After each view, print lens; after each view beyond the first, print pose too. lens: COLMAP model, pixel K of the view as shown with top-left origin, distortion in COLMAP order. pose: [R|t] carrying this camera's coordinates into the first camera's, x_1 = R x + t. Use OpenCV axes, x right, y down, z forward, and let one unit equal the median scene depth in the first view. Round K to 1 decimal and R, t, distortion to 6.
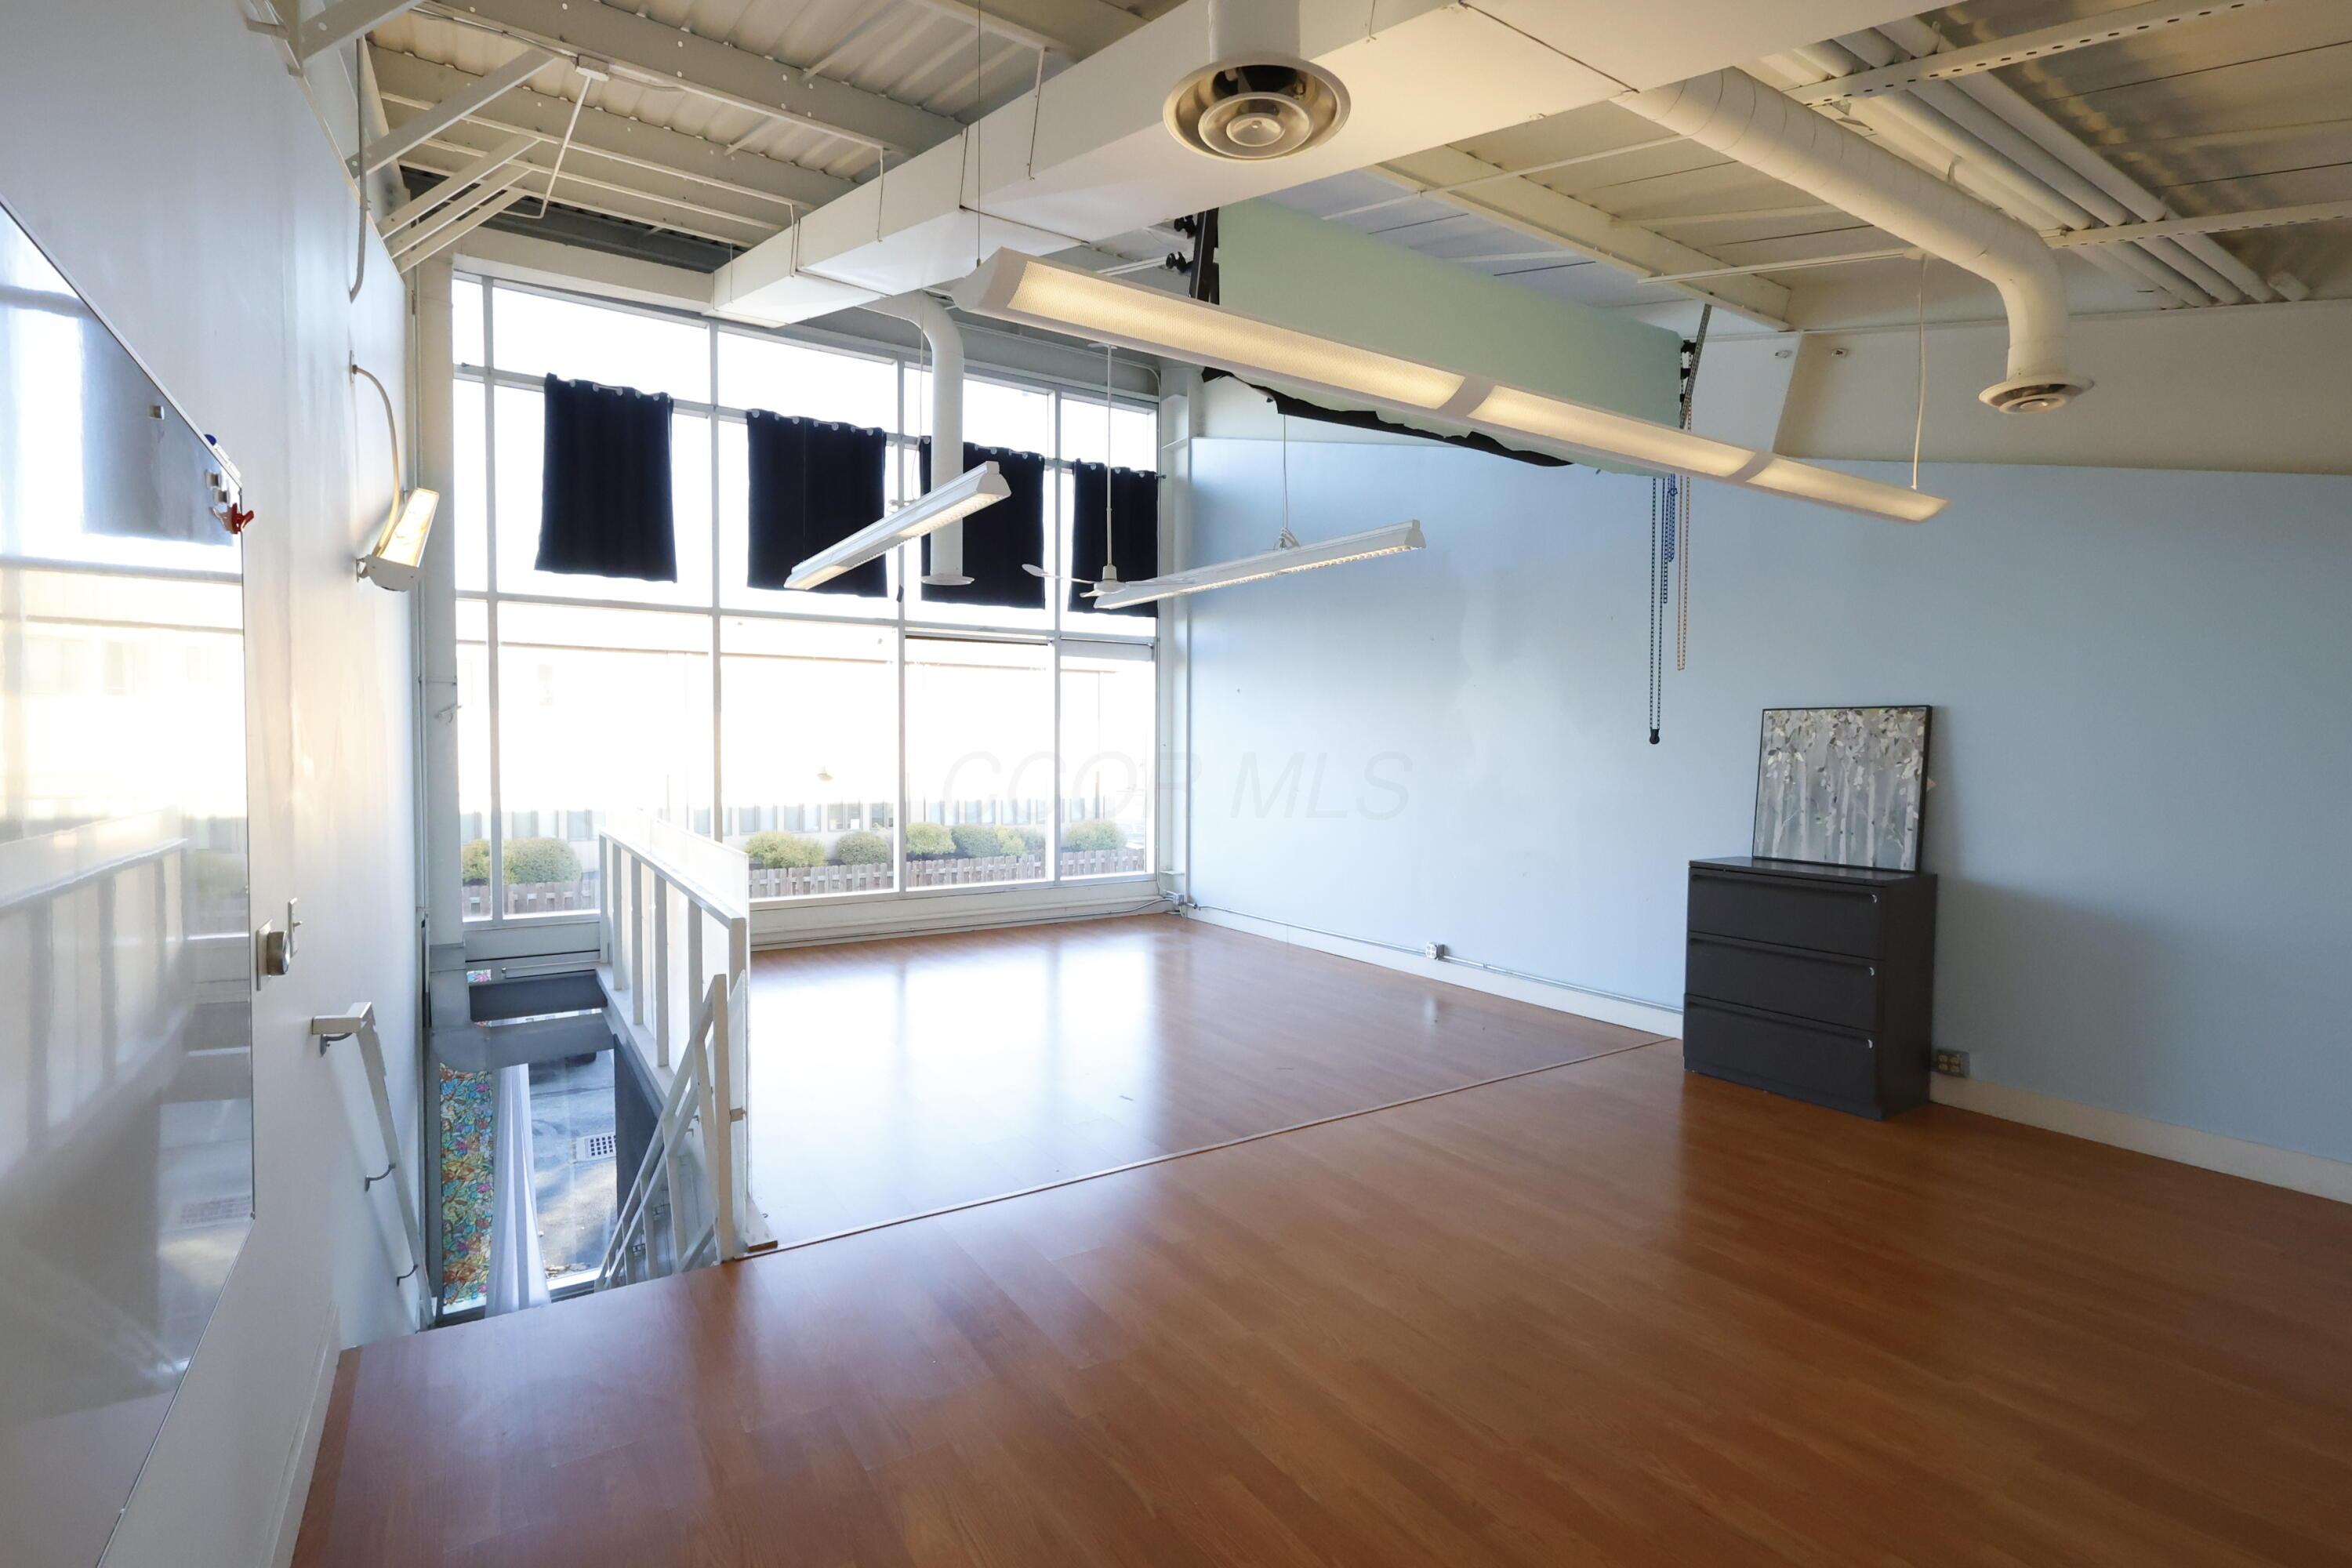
lens RADIAL K [[1093.2, 0, 1175.6], [0, 1093.2, 785.4], [0, 0, 1]] dist [0.004611, -0.000747]
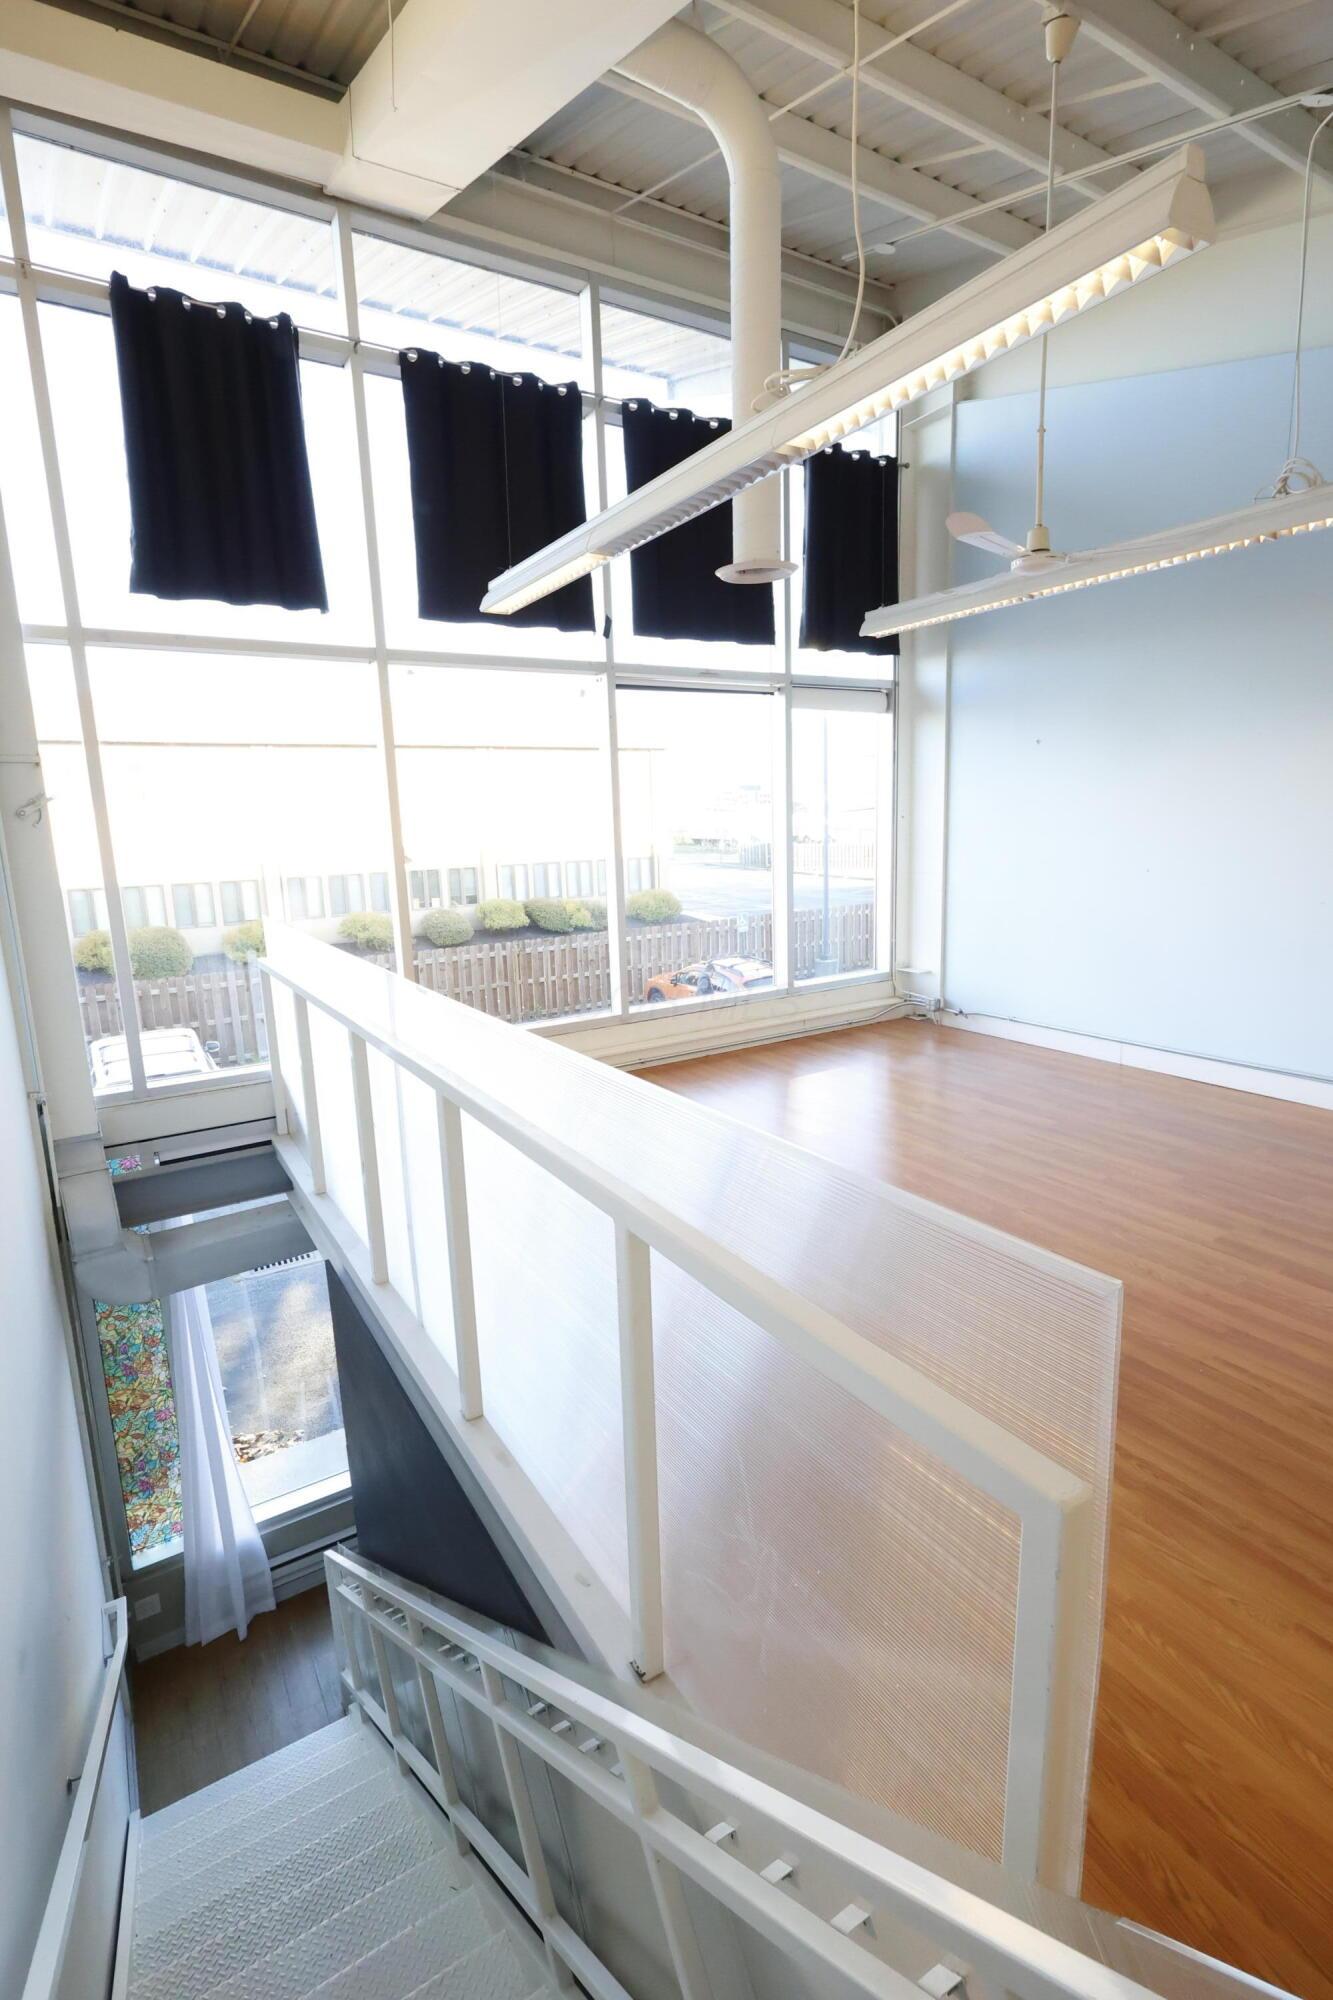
lens RADIAL K [[929.6, 0, 664.2], [0, 929.6, 994.7], [0, 0, 1]] dist [0.004611, -0.000747]
pose [[0.999171, -0.034538, -0.021562, -0.211188], [0.037397, 0.987895, 0.150551, -0.019816], [0.016101, -0.151233, 0.988367, 0.333127]]
